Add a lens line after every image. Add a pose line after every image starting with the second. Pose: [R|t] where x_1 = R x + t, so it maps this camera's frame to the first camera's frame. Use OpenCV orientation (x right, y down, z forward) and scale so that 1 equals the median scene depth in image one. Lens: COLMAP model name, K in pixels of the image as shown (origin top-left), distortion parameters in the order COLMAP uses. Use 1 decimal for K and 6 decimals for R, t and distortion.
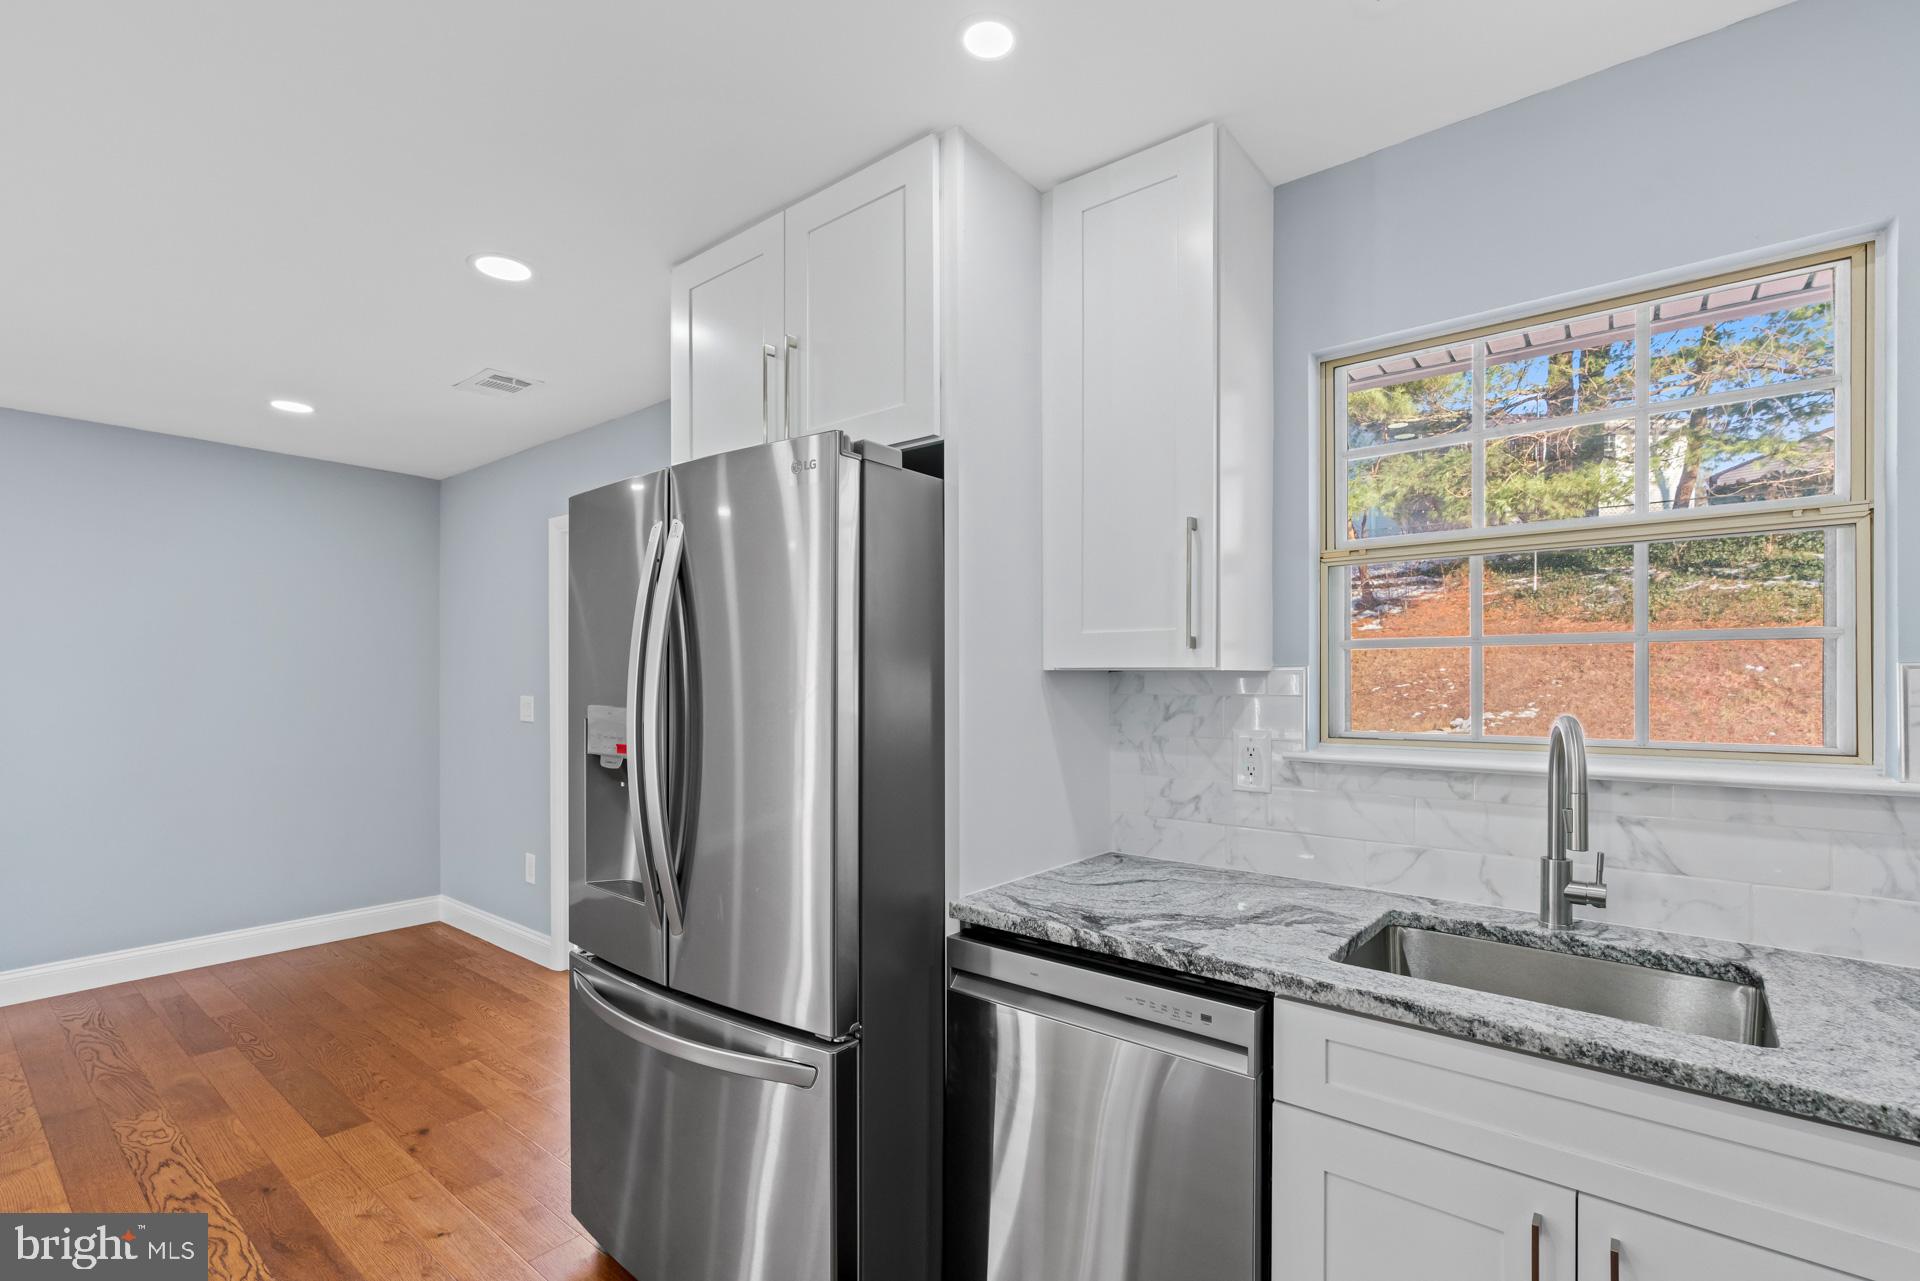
lens RADIAL K [[876.8, 0, 944.3], [0, 876.8, 671.9], [0, 0, 1]] dist [-0.012315, 0.005950]
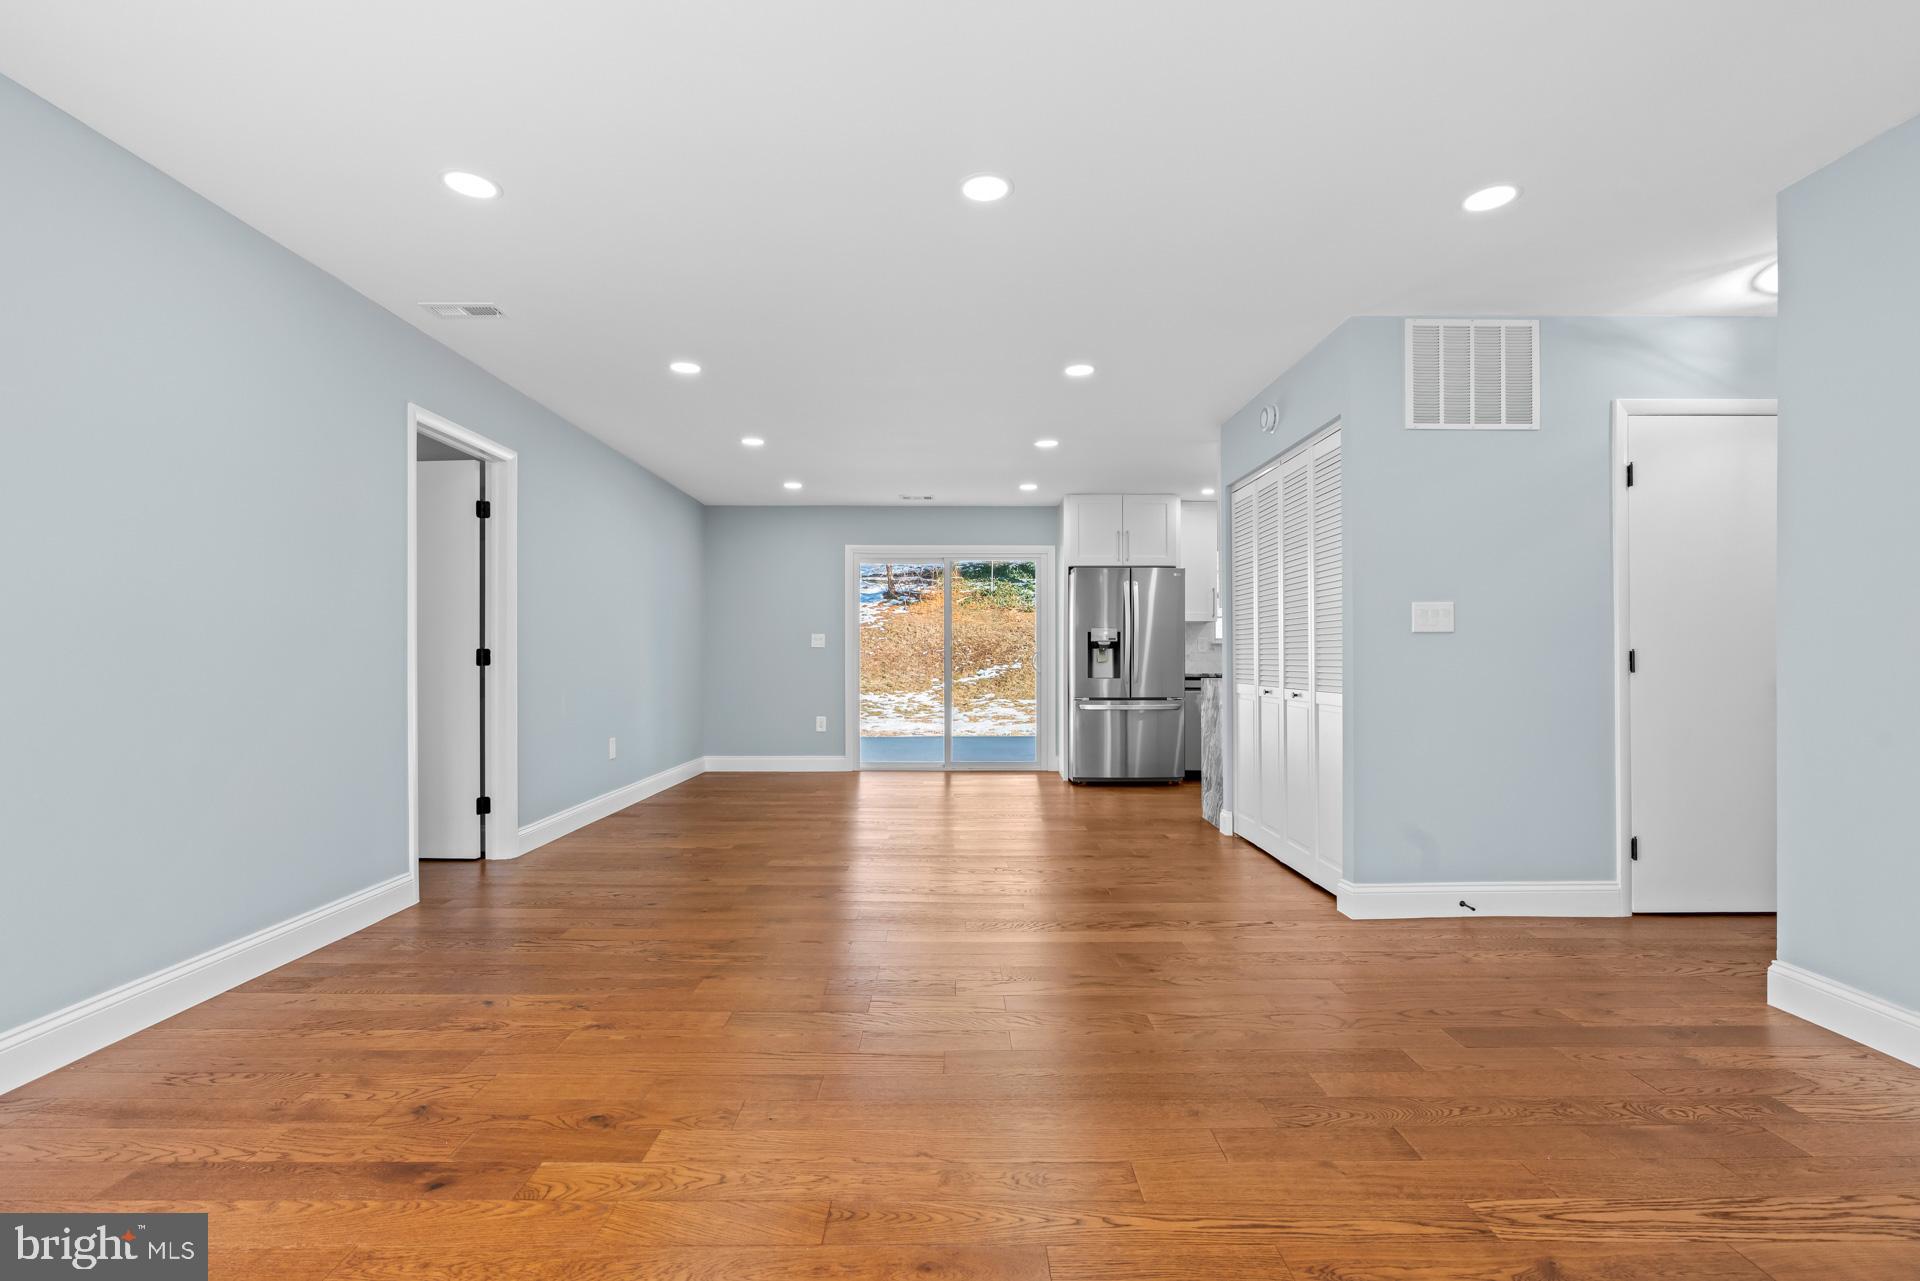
lens RADIAL K [[876.8, 0, 967.1], [0, 876.8, 659.4], [0, 0, 1]] dist [-0.012315, 0.005950]
pose [[0.759072, -0.001312, 0.651005, -3.628026], [-0.004589, 0.999962, 0.007365, 0.169868], [-0.650991, -0.008578, 0.759037, -1.586024]]
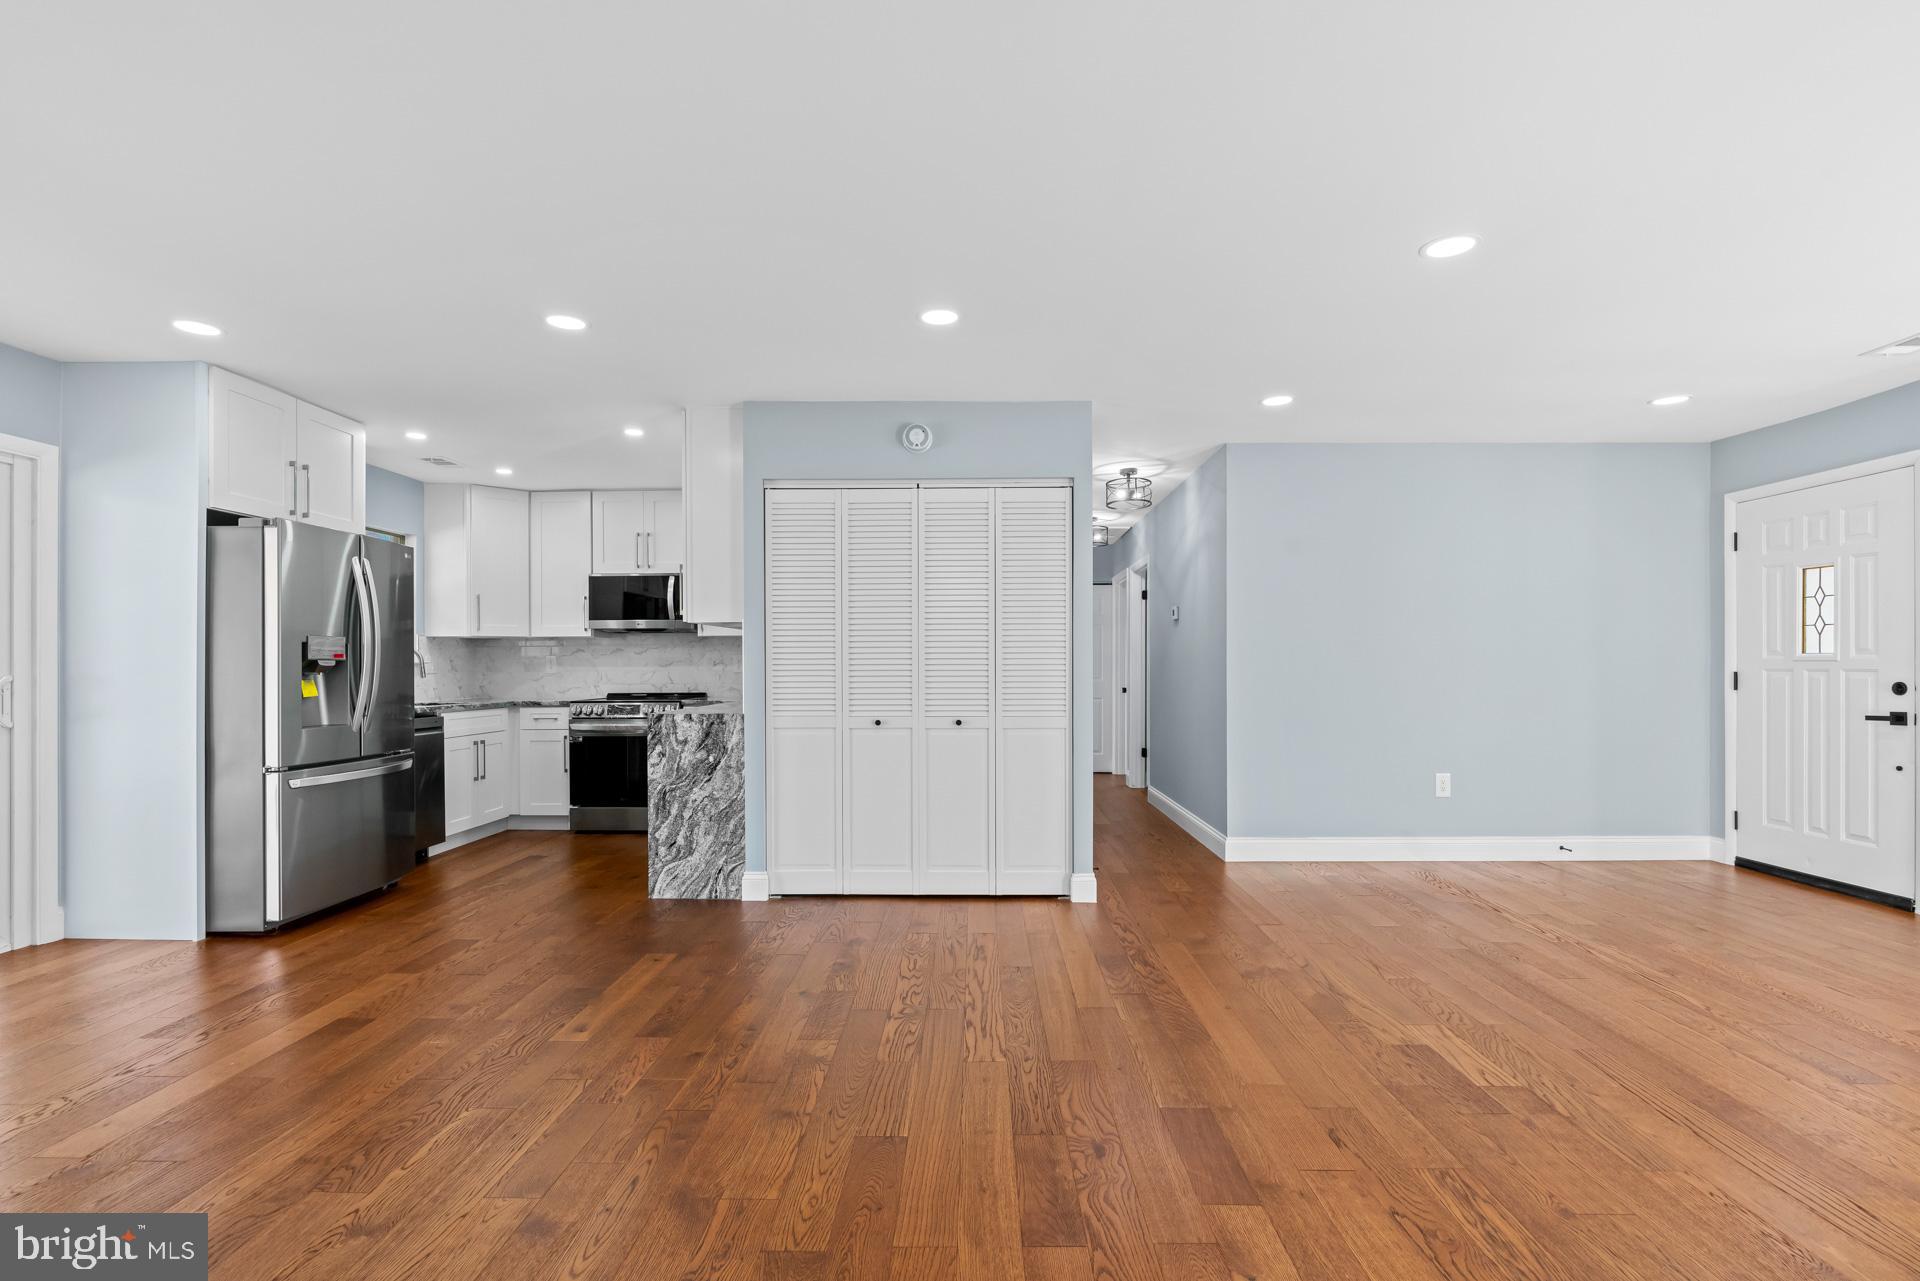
lens RADIAL K [[876.8, 0, 967.1], [0, 876.8, 667.3], [0, 0, 1]] dist [-0.012315, 0.005950]
pose [[-0.631959, 0.003151, 0.774996, -3.278729], [-0.001684, 0.999984, -0.005439, 0.141854], [-0.775000, -0.004742, -0.631943, 1.292693]]
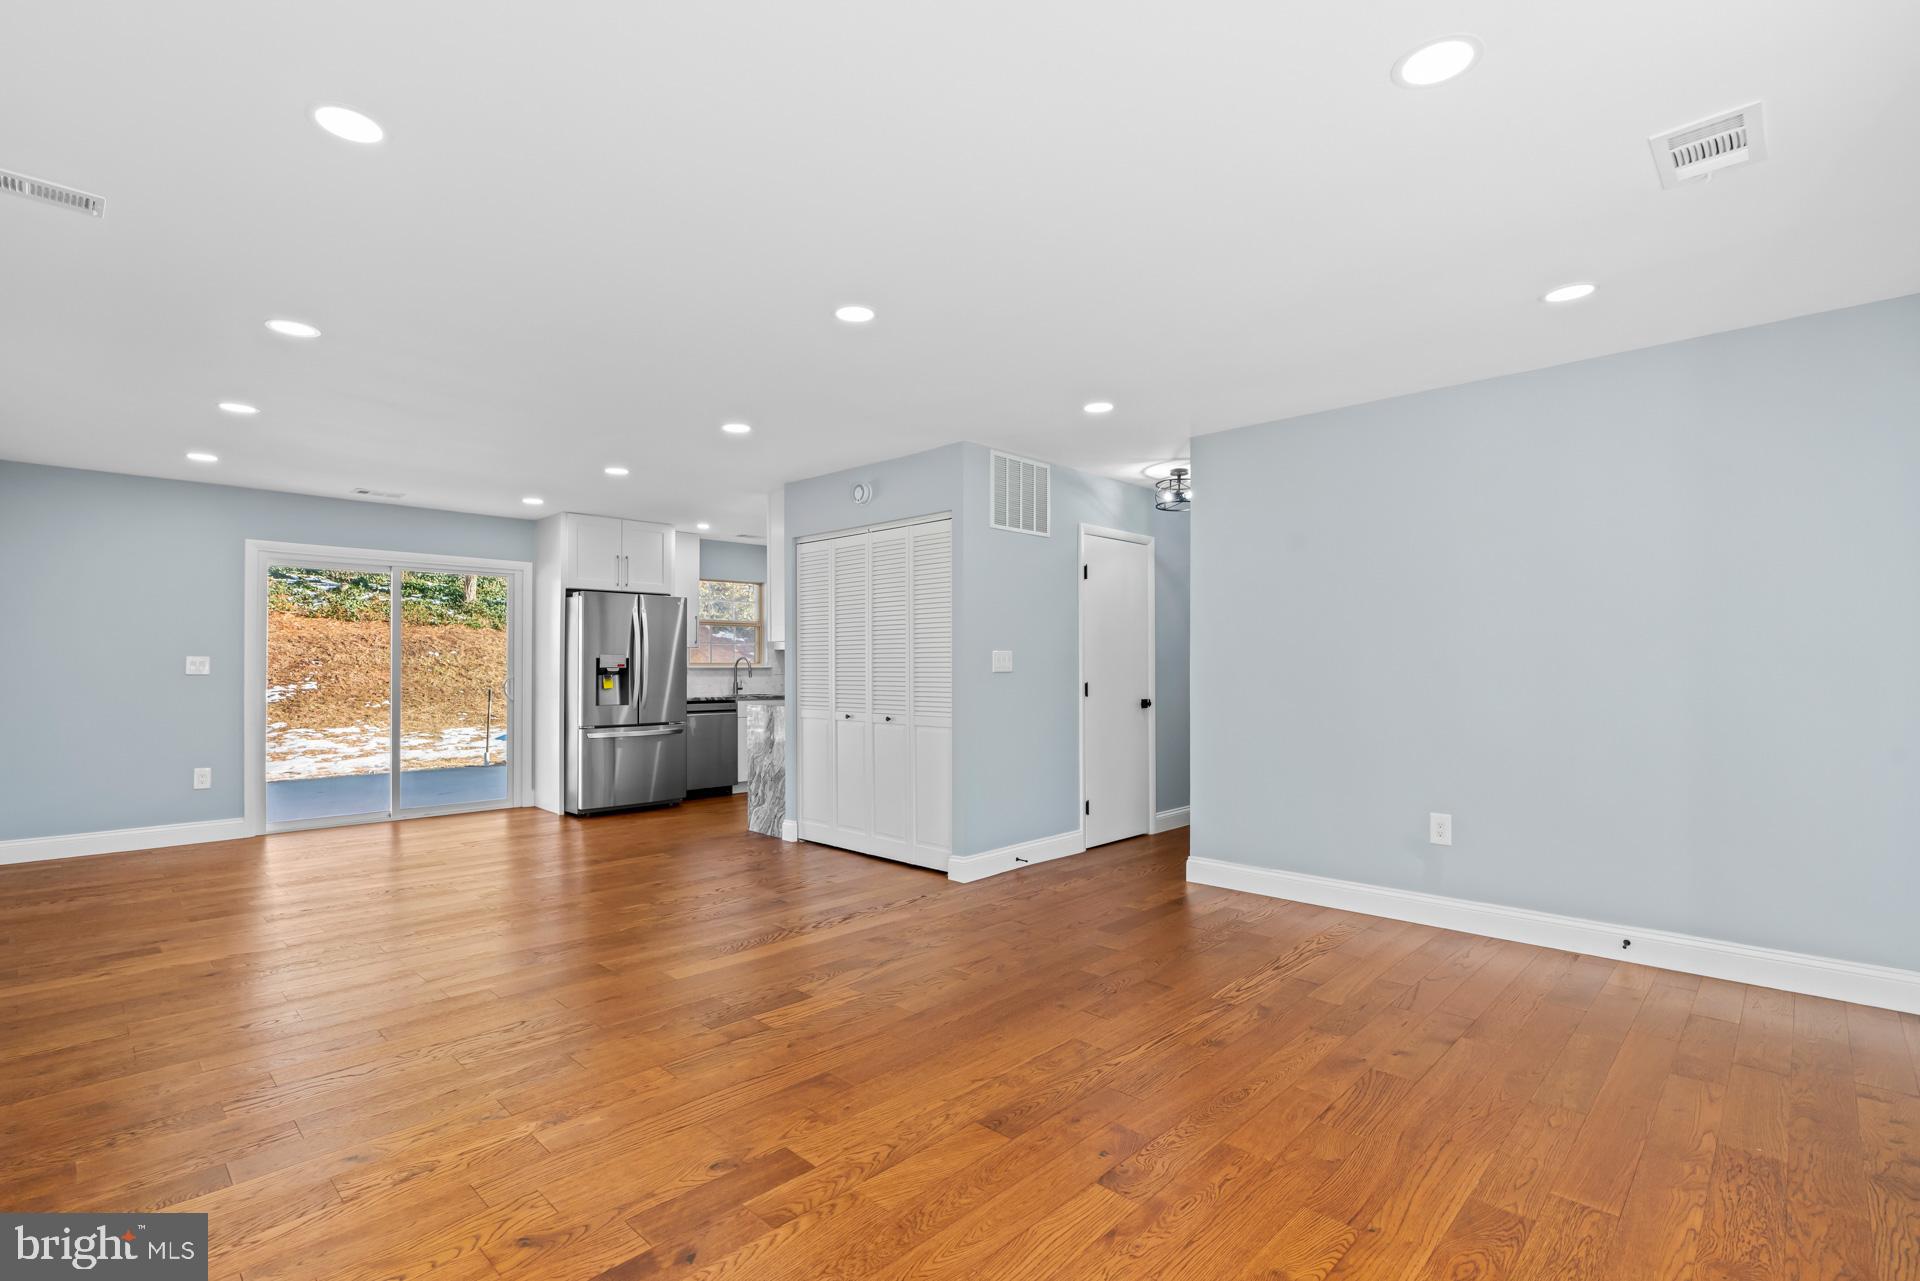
lens RADIAL K [[876.8, 0, 992.8], [0, 876.8, 676.4], [0, 0, 1]] dist [-0.012315, 0.005950]
pose [[0.049838, -0.008189, 0.998724, -4.421639], [-0.006756, 0.999941, 0.008537, 0.103684], [-0.998734, -0.007172, 0.049780, -0.826277]]
